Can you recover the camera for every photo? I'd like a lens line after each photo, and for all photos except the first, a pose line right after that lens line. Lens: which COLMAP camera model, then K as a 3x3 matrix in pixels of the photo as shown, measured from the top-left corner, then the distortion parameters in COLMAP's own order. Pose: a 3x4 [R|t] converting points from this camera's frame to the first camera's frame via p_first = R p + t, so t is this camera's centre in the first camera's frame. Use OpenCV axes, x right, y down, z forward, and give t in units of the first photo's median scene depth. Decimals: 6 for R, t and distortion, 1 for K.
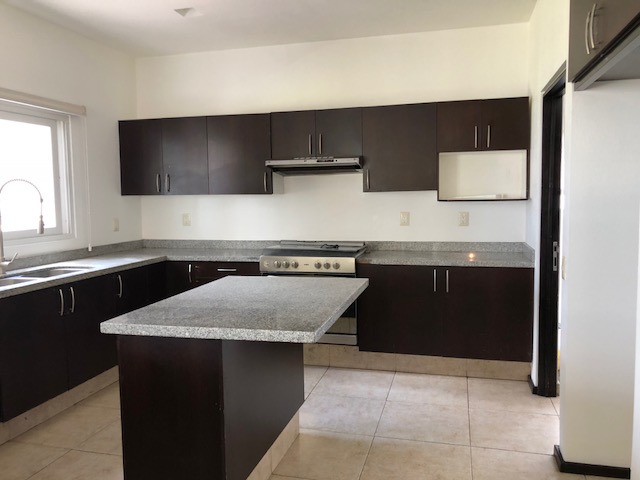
lens RADIAL K [[527.4, 0, 322.5], [0, 527.4, 238.0], [0, 0, 1]] dist [0.043620, -0.042176]
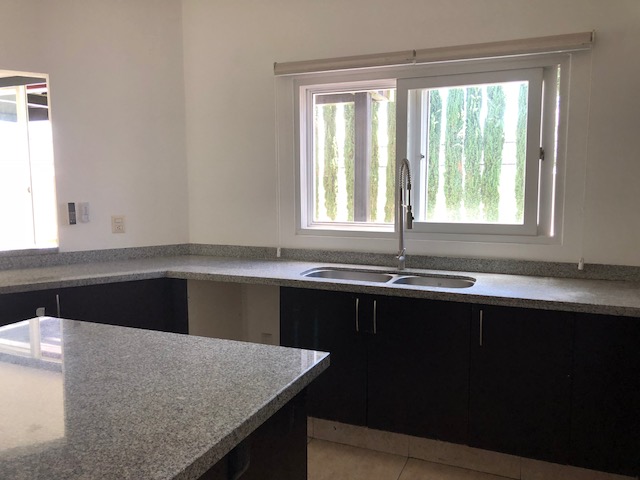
lens RADIAL K [[527.4, 0, 322.5], [0, 527.4, 238.0], [0, 0, 1]] dist [0.043620, -0.042176]
pose [[-0.146221, 0.120153, -0.981928, 0.252690], [-0.077124, 0.988191, 0.132404, -0.084648], [0.986241, 0.095090, -0.135228, 0.935309]]
